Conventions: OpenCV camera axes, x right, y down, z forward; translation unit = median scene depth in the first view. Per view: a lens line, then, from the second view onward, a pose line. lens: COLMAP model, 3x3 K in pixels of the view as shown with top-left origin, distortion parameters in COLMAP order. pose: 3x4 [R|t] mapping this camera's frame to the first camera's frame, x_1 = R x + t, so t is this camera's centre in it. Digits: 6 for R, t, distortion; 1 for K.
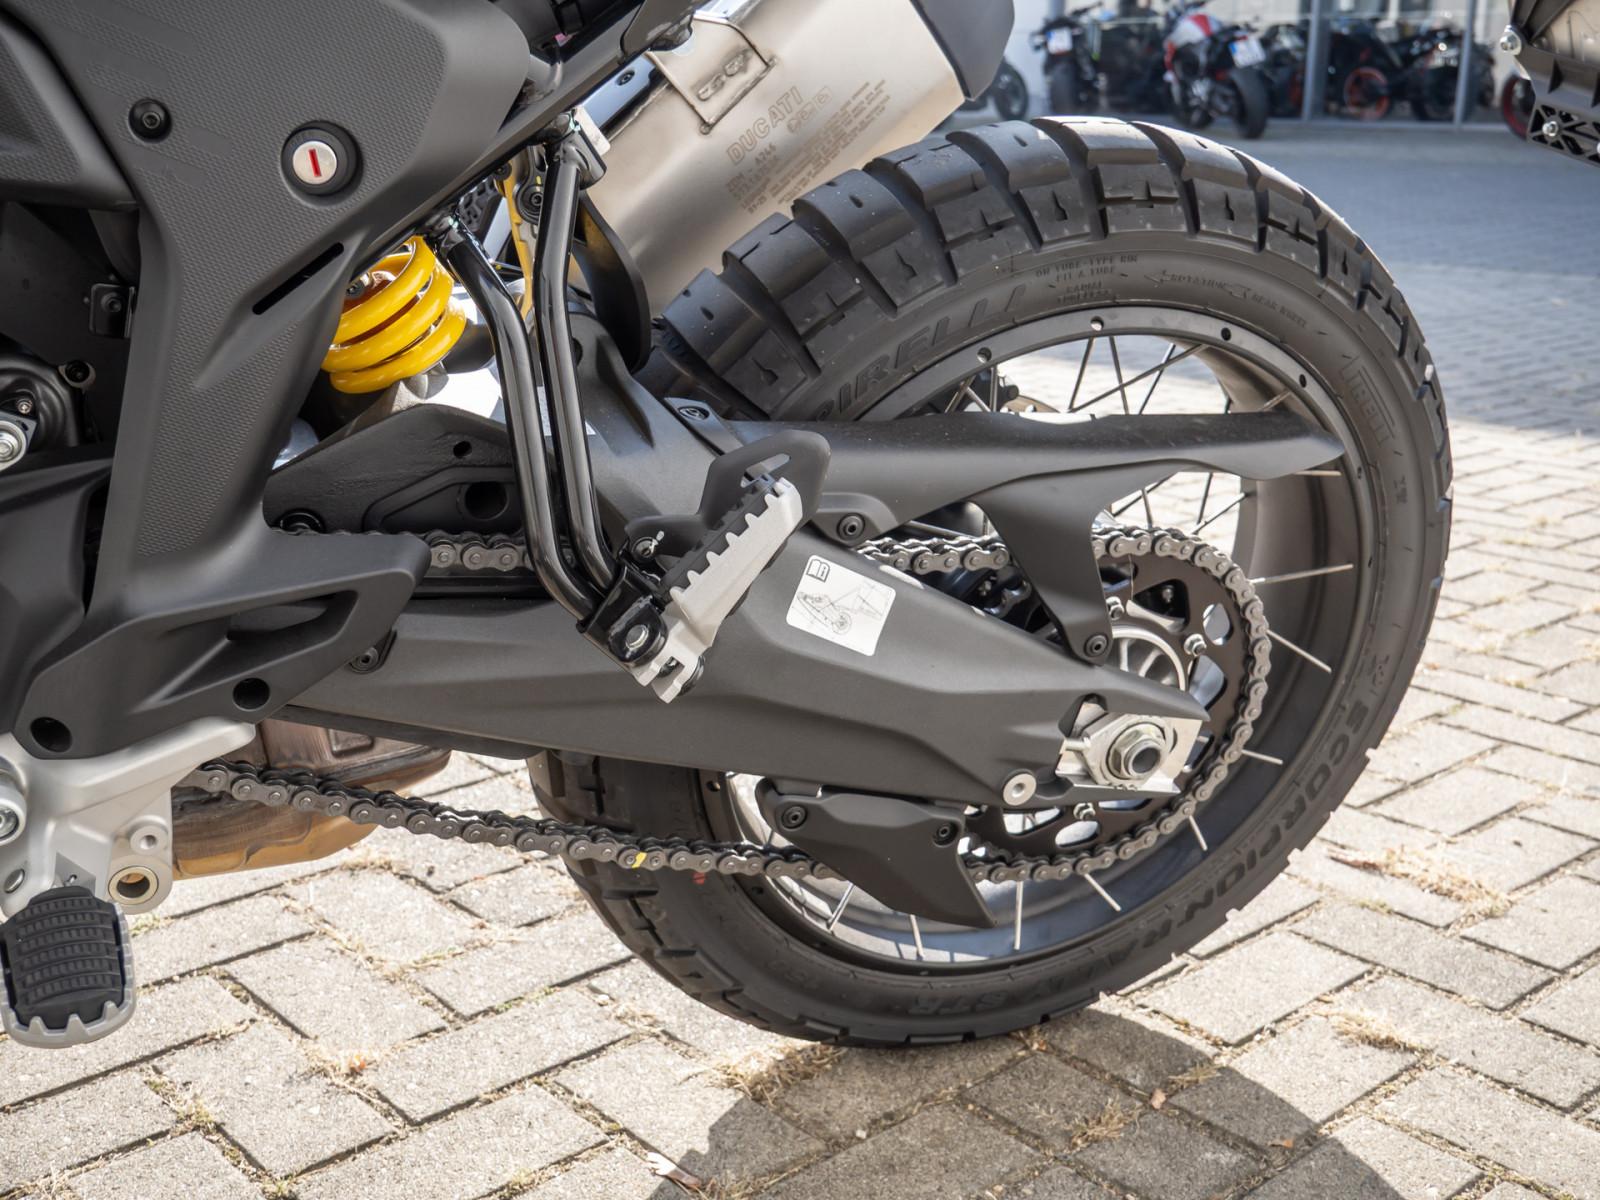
lens RADIAL K [[1854.4, 0, 800.0], [0, 1854.4, 600.0], [0, 0, 1]] dist [0.024731, 0.031353]
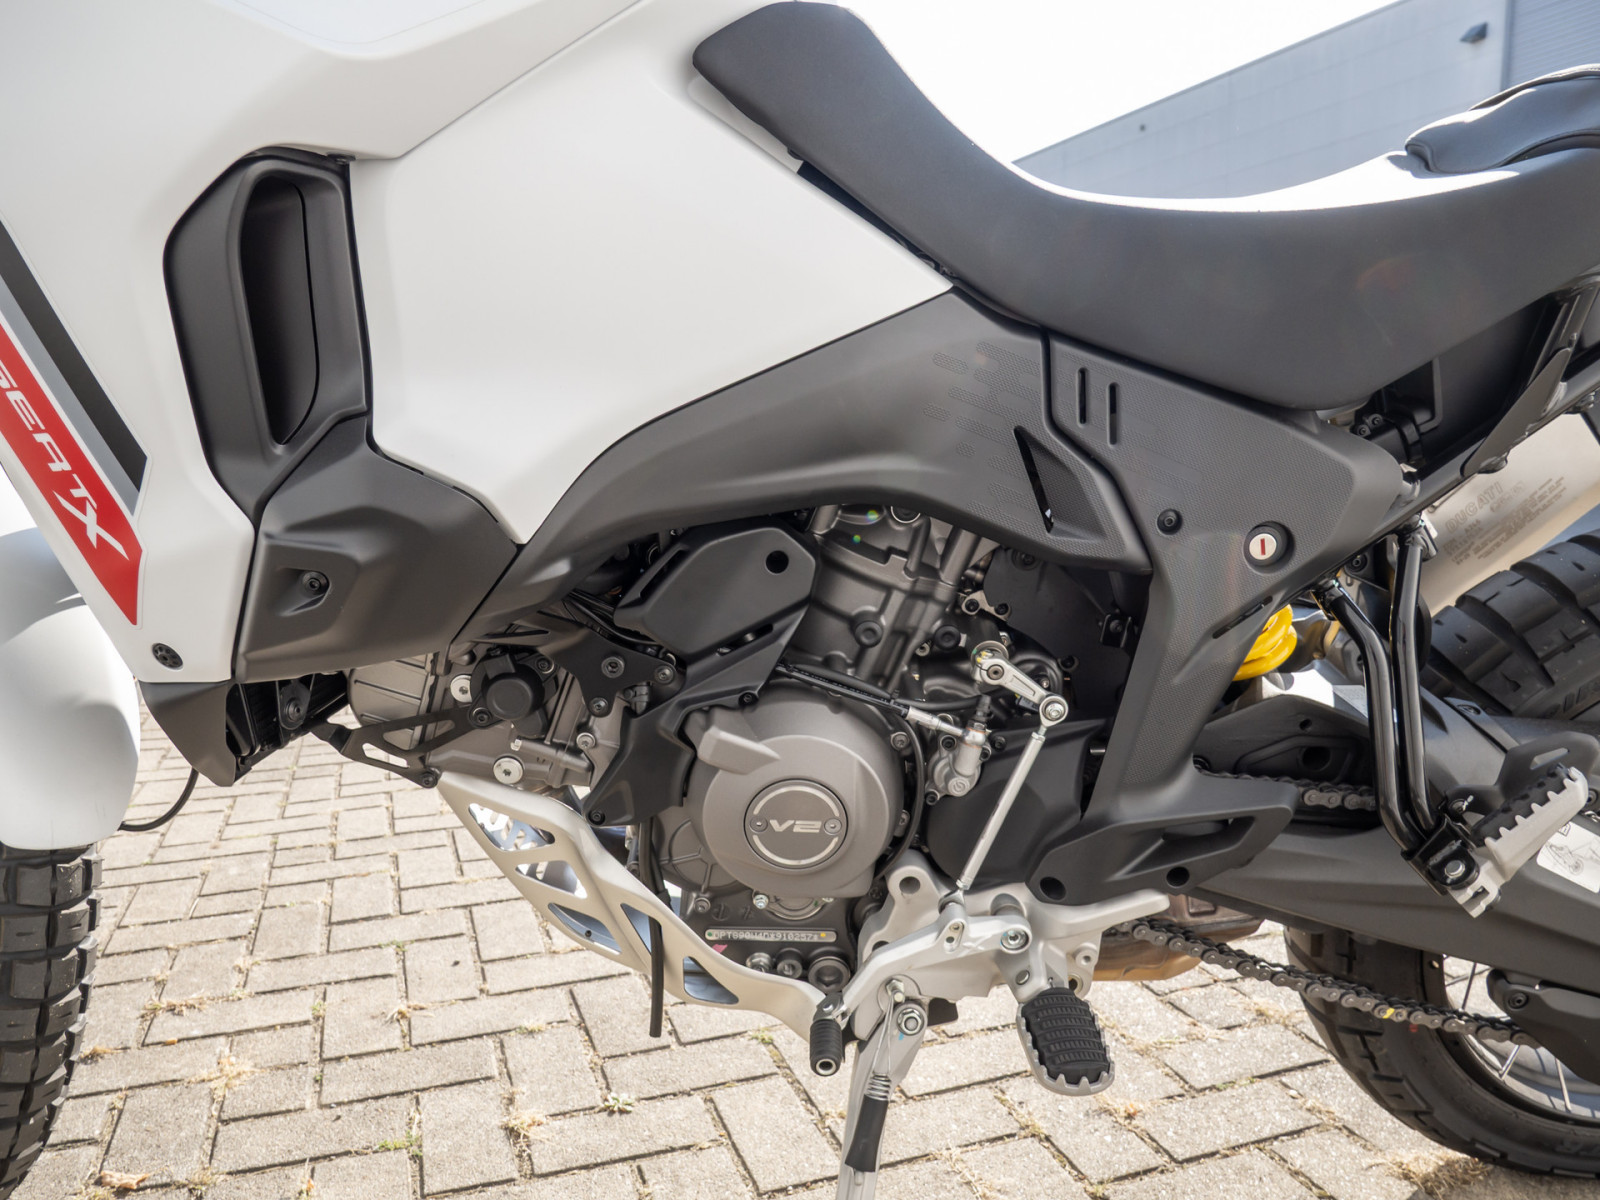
lens RADIAL K [[1191.8, 0, 800.0], [0, 1191.8, 600.0], [0, 0, 1]] dist [-0.028291, 0.010977]
pose [[0.929860, 0.040917, -0.365632, -0.174479], [-0.090728, 0.988607, -0.120104, -0.022524], [0.356552, 0.144853, 0.922978, -0.045018]]
